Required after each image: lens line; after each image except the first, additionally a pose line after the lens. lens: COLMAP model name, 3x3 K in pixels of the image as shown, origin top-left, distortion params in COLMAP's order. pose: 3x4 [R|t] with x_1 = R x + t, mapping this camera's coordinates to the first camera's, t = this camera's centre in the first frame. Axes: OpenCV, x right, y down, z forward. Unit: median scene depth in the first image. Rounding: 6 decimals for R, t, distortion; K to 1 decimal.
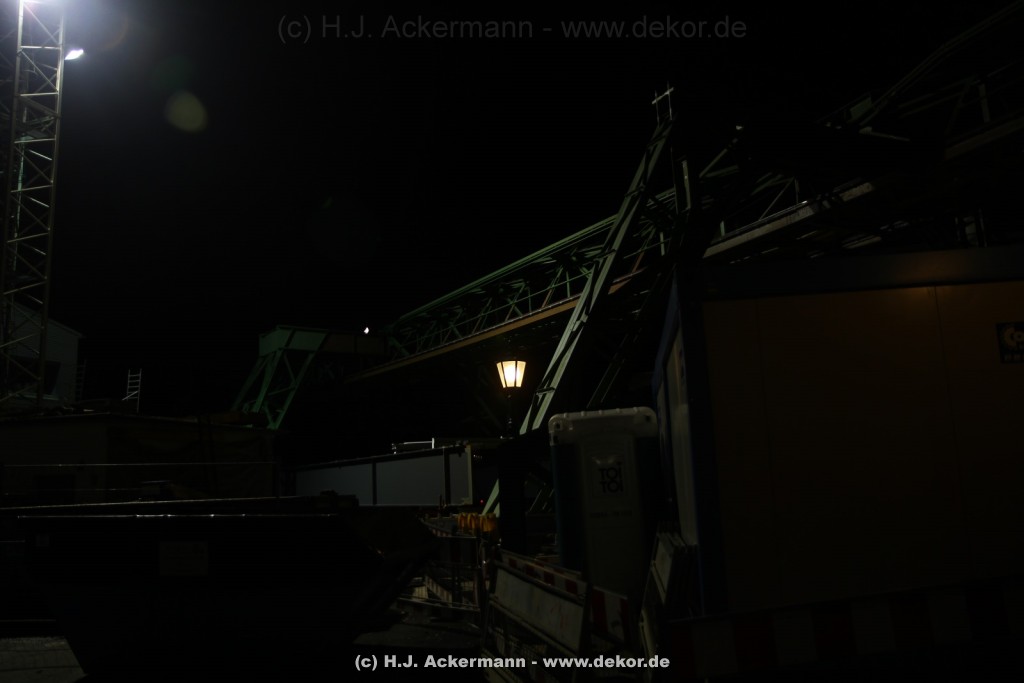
lens RADIAL K [[805.0, 0, 512.0], [0, 805.0, 341.5], [0, 0, 1]] dist [-0.112428, 0.110191]
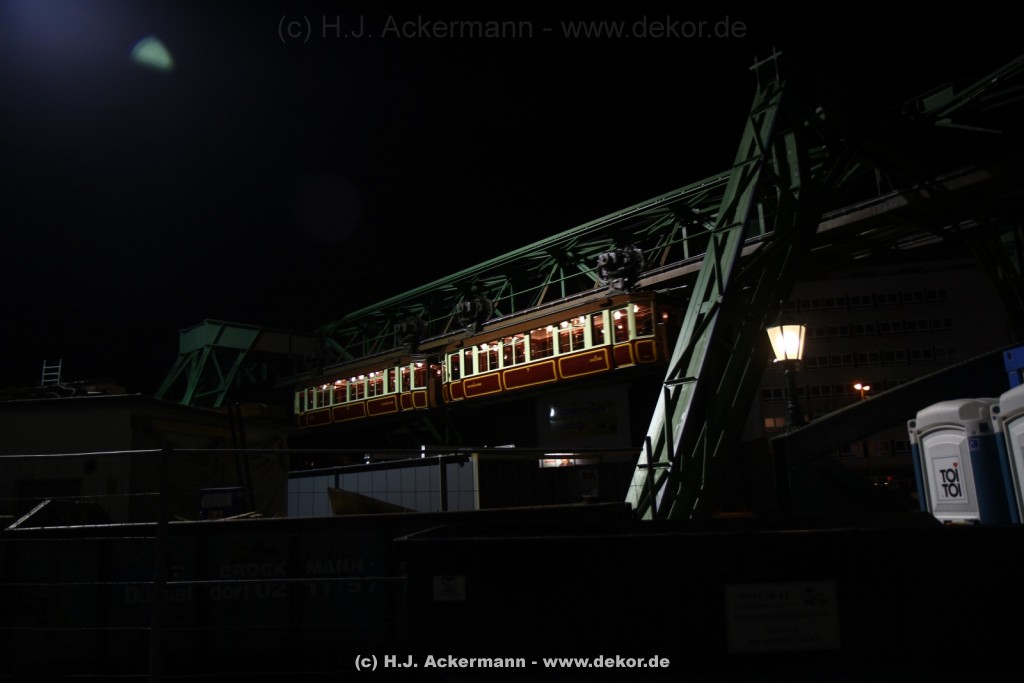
lens RADIAL K [[805.0, 0, 512.0], [0, 805.0, 341.5], [0, 0, 1]] dist [-0.112428, 0.110191]
pose [[0.987452, 0.035103, 0.153966, -0.130654], [-0.031570, 0.999181, -0.025330, 0.023150], [-0.154729, 0.020152, 0.987751, 0.102772]]
